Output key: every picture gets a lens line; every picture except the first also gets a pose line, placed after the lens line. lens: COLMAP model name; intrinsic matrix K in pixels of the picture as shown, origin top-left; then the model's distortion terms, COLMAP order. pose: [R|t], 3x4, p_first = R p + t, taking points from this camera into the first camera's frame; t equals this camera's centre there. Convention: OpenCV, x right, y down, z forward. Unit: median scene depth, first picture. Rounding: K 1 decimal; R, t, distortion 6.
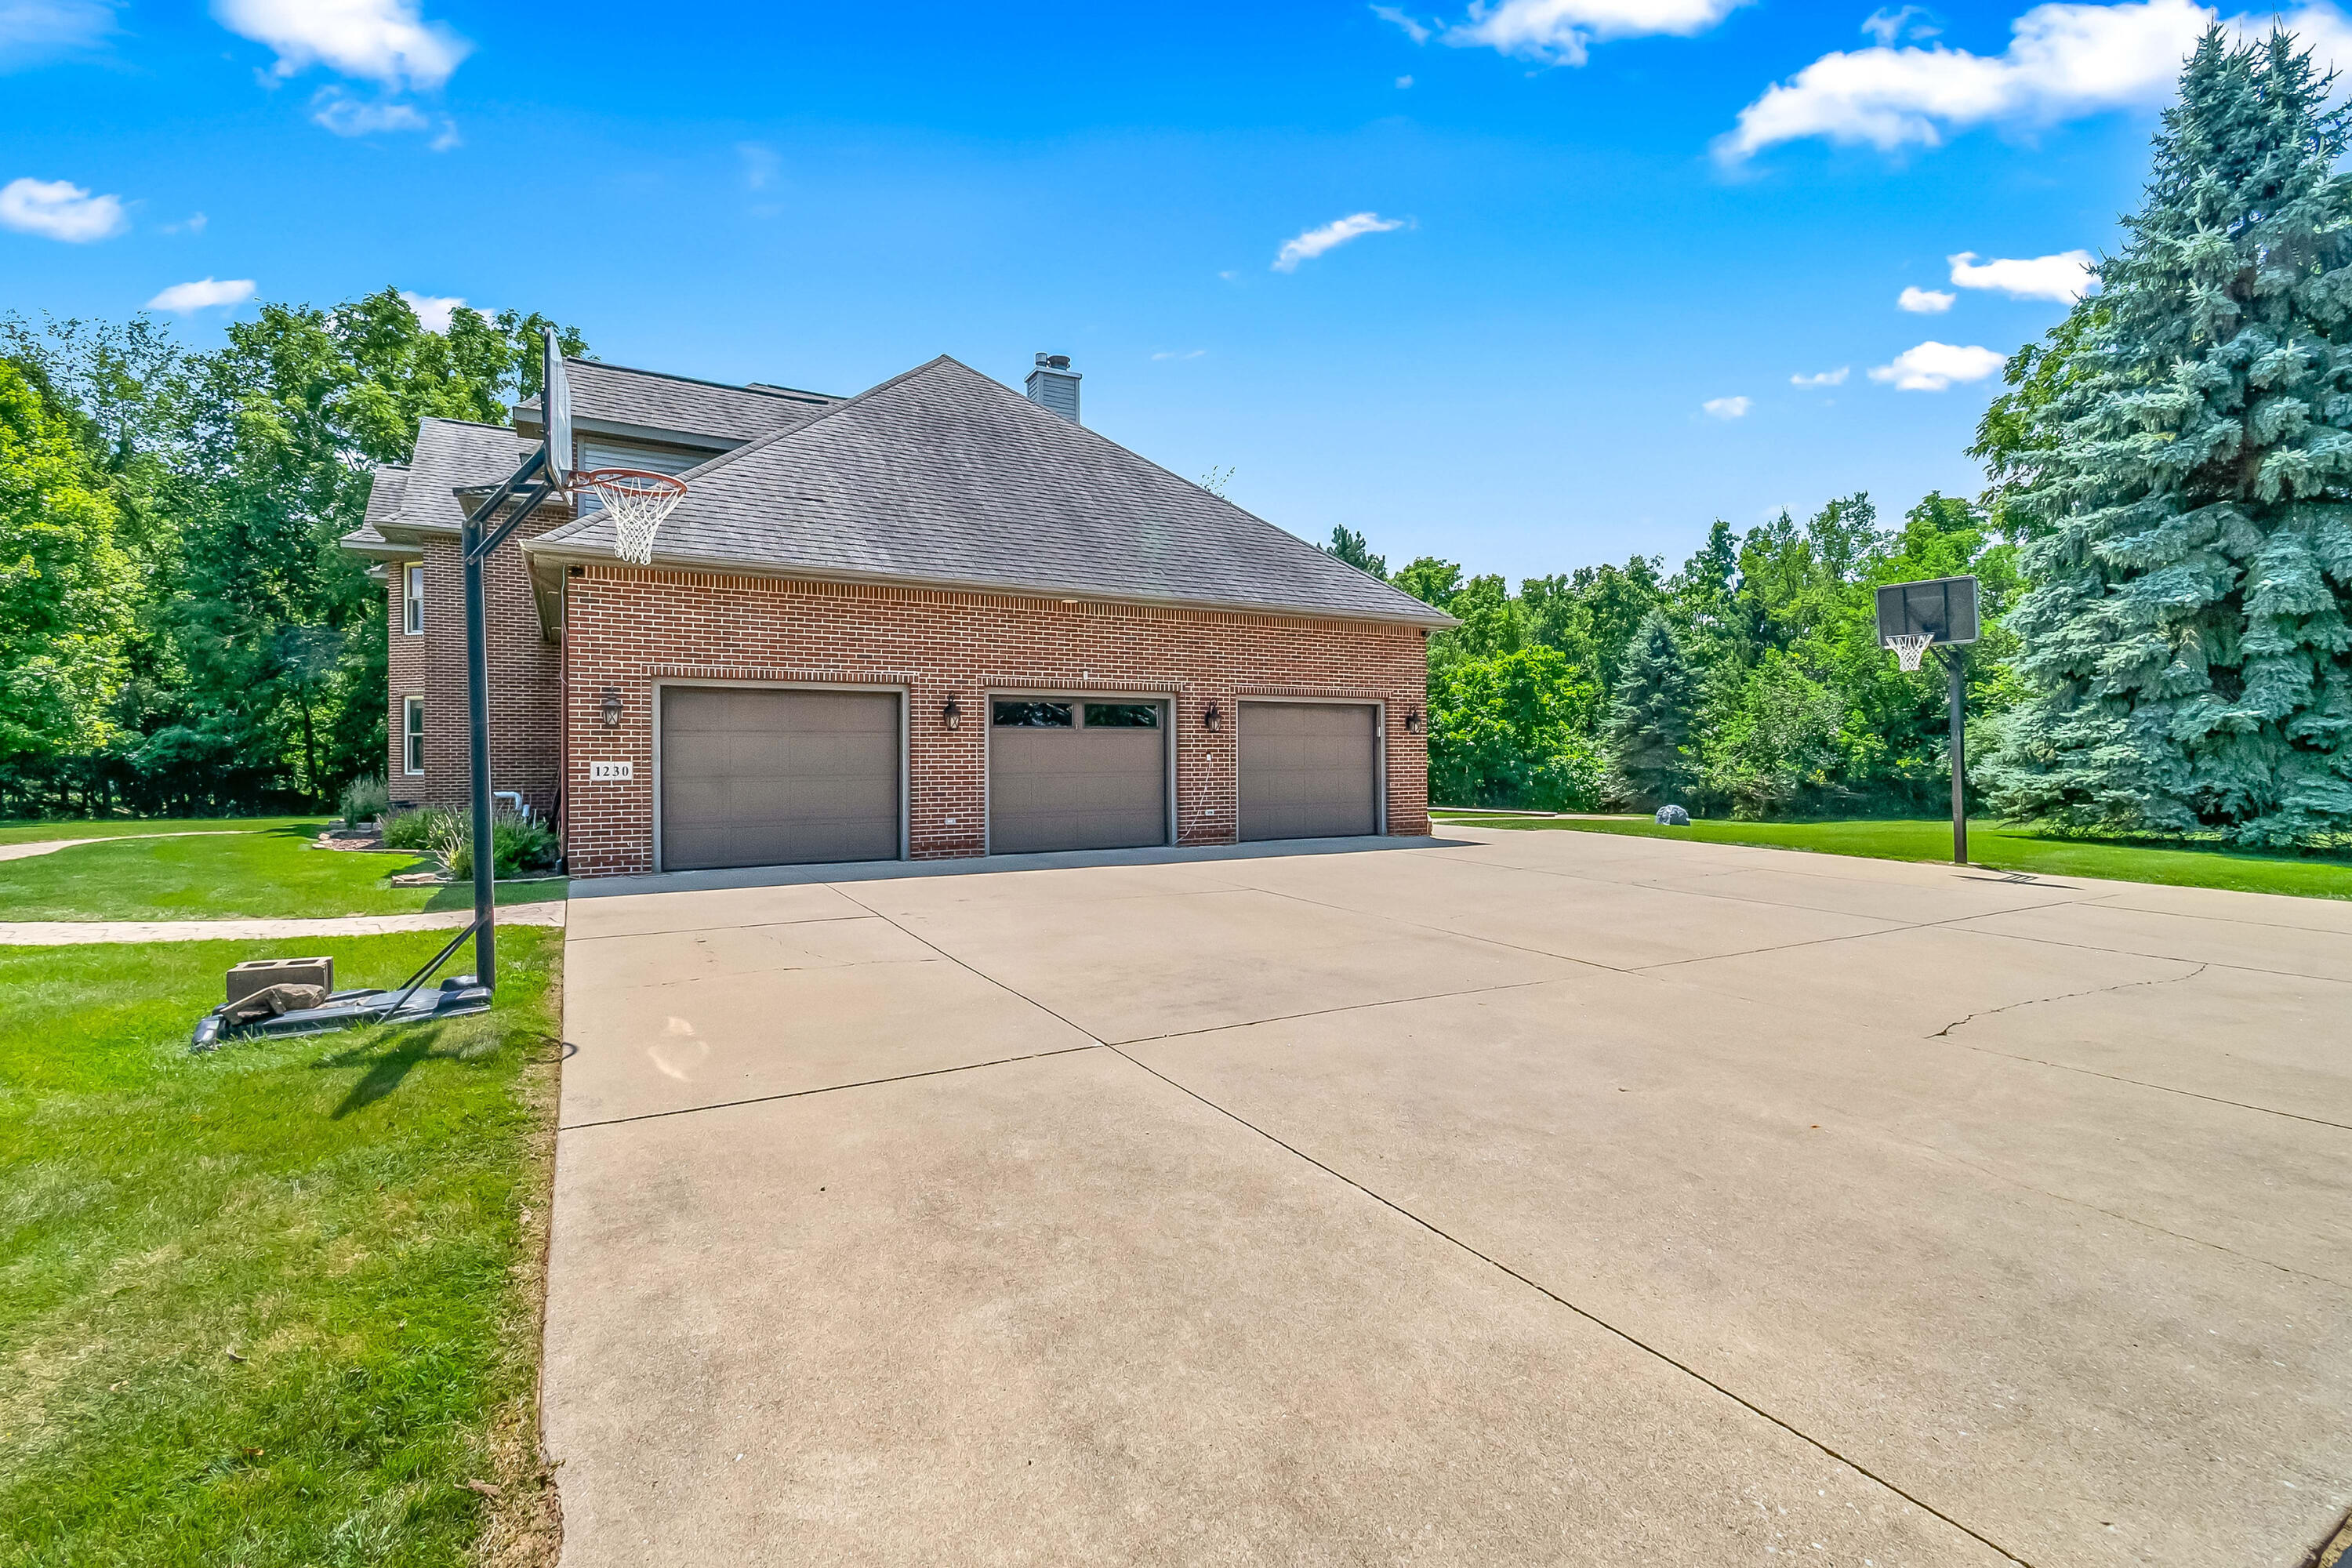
lens RADIAL K [[1006.4, 0, 1132.2], [0, 1006.4, 771.7], [0, 0, 1]] dist [-0.003792, -0.000356]
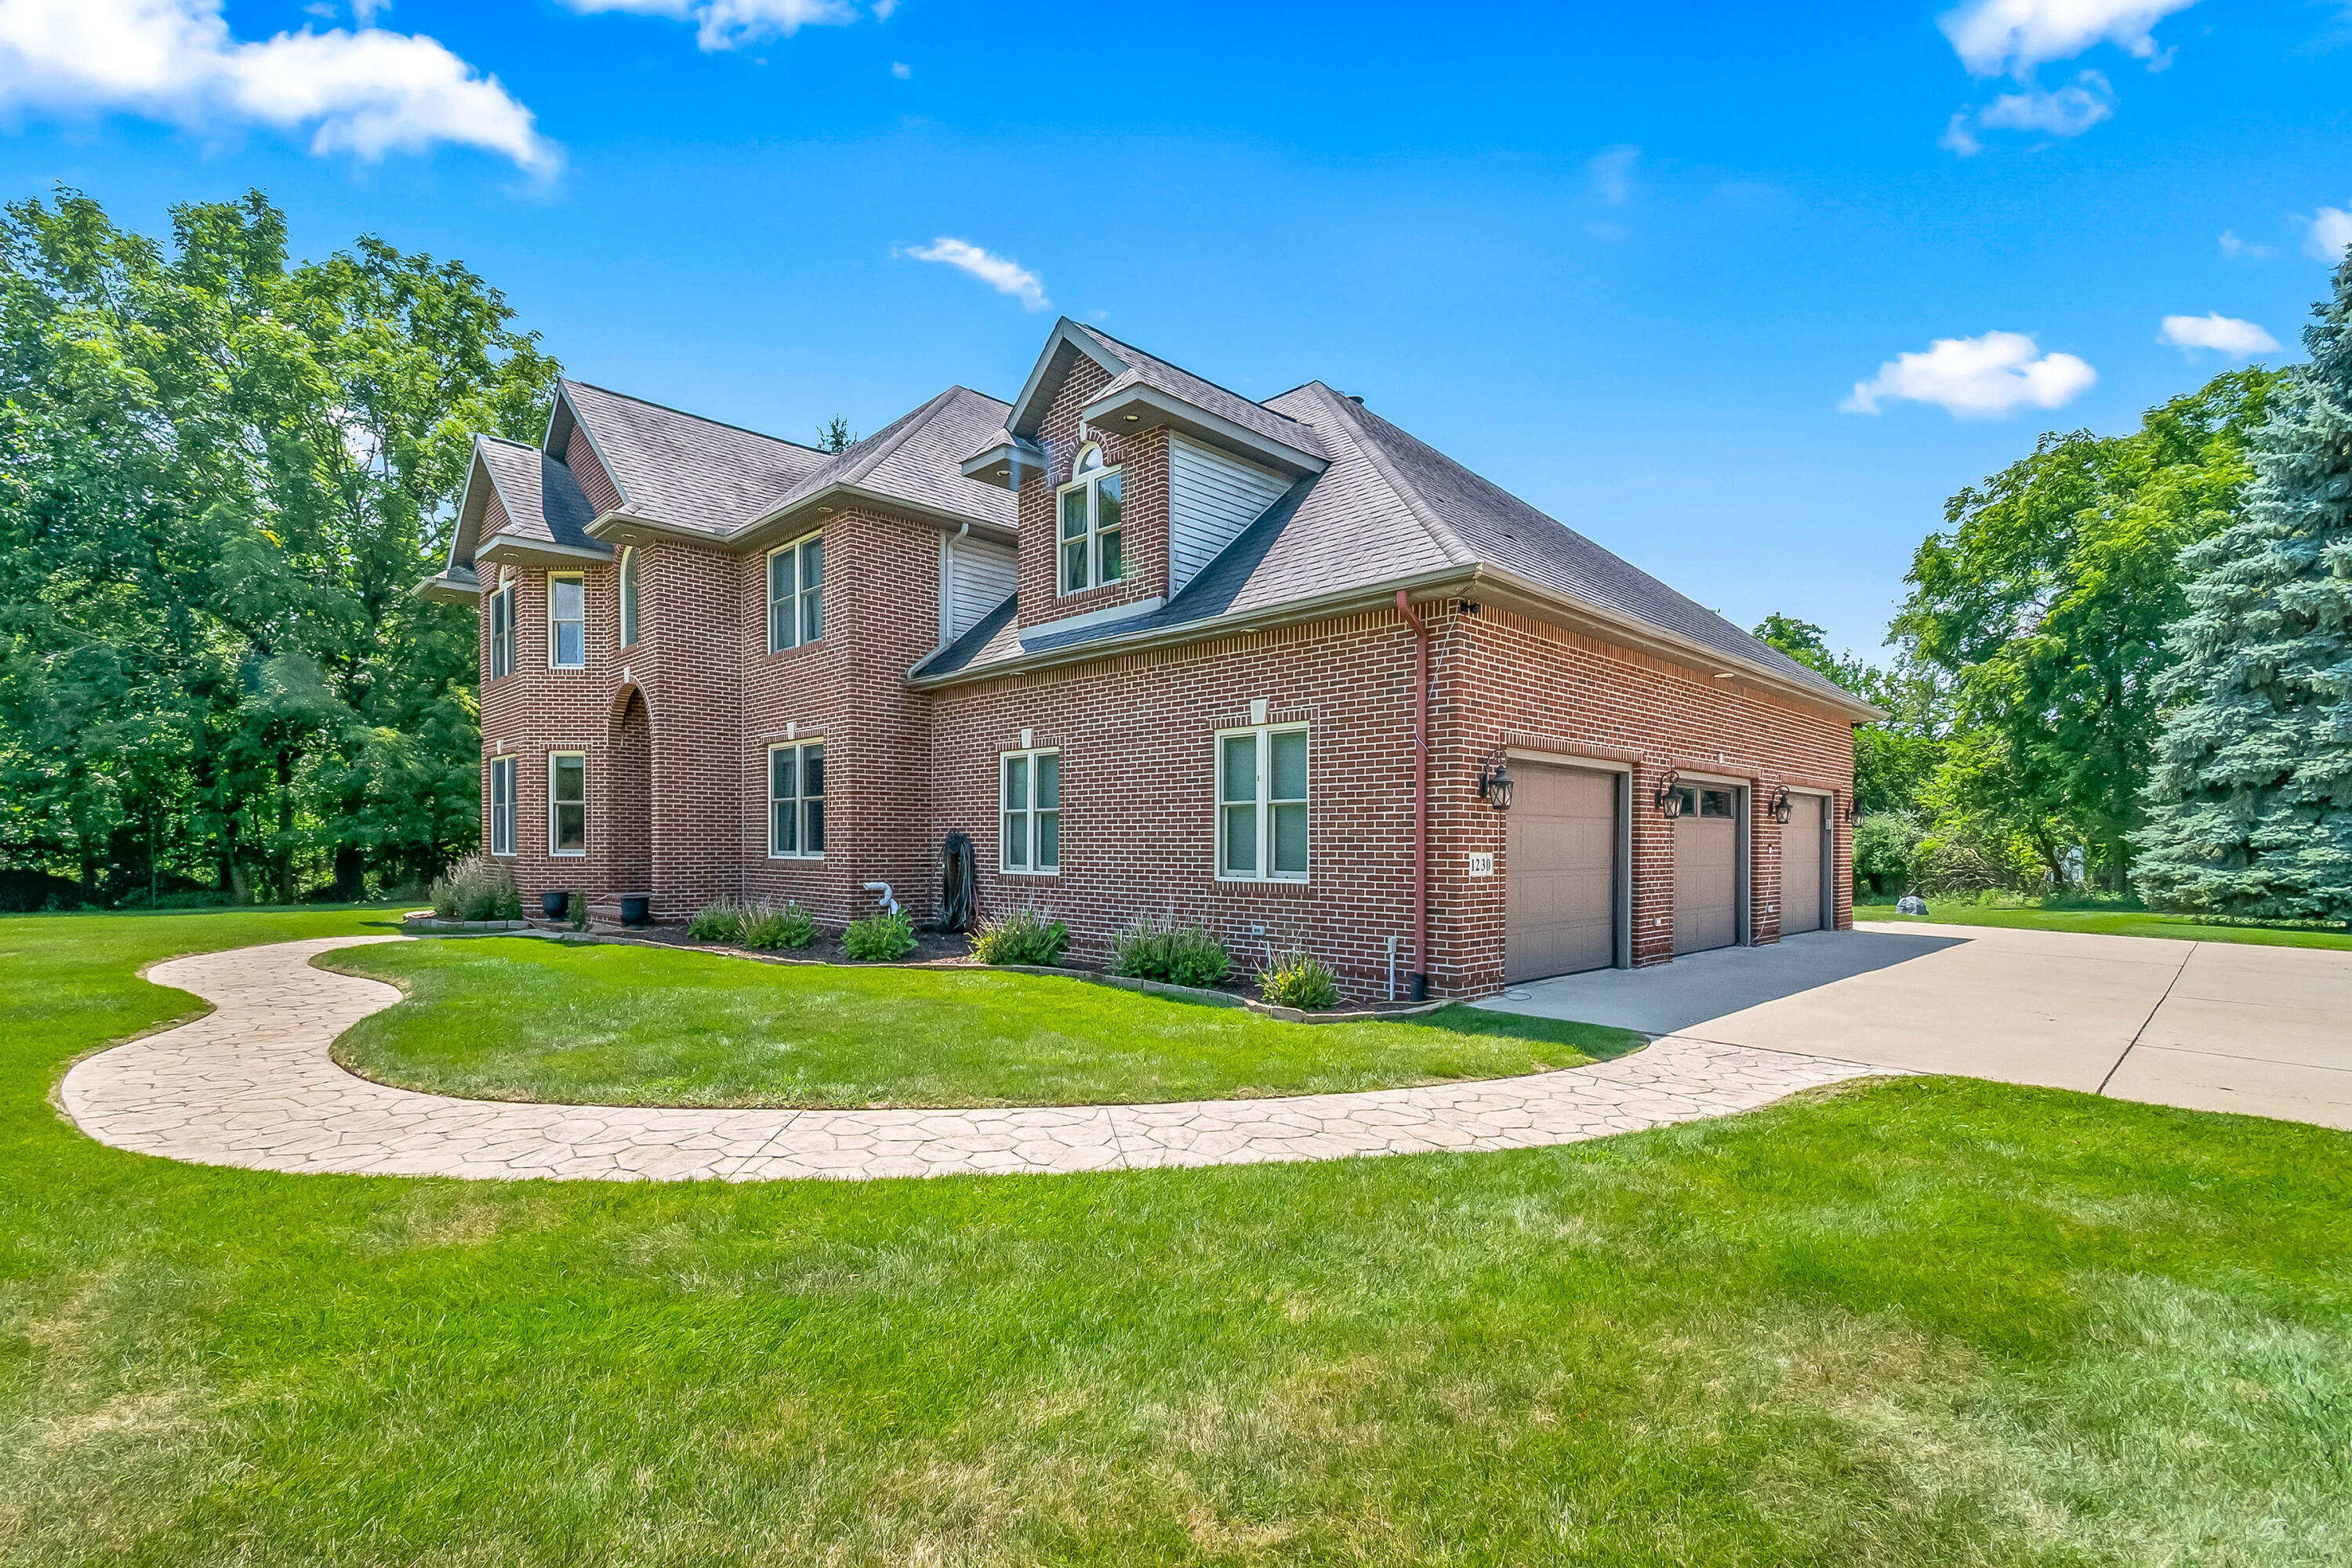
lens RADIAL K [[1034.2, 0, 1119.5], [0, 1034.2, 841.1], [0, 0, 1]] dist [-0.000658, -0.000333]
pose [[0.969671, 0.014680, 0.243972, -0.236565], [-0.012632, 0.999871, -0.009956, -0.001737], [-0.244086, 0.006572, 0.969731, 0.070677]]
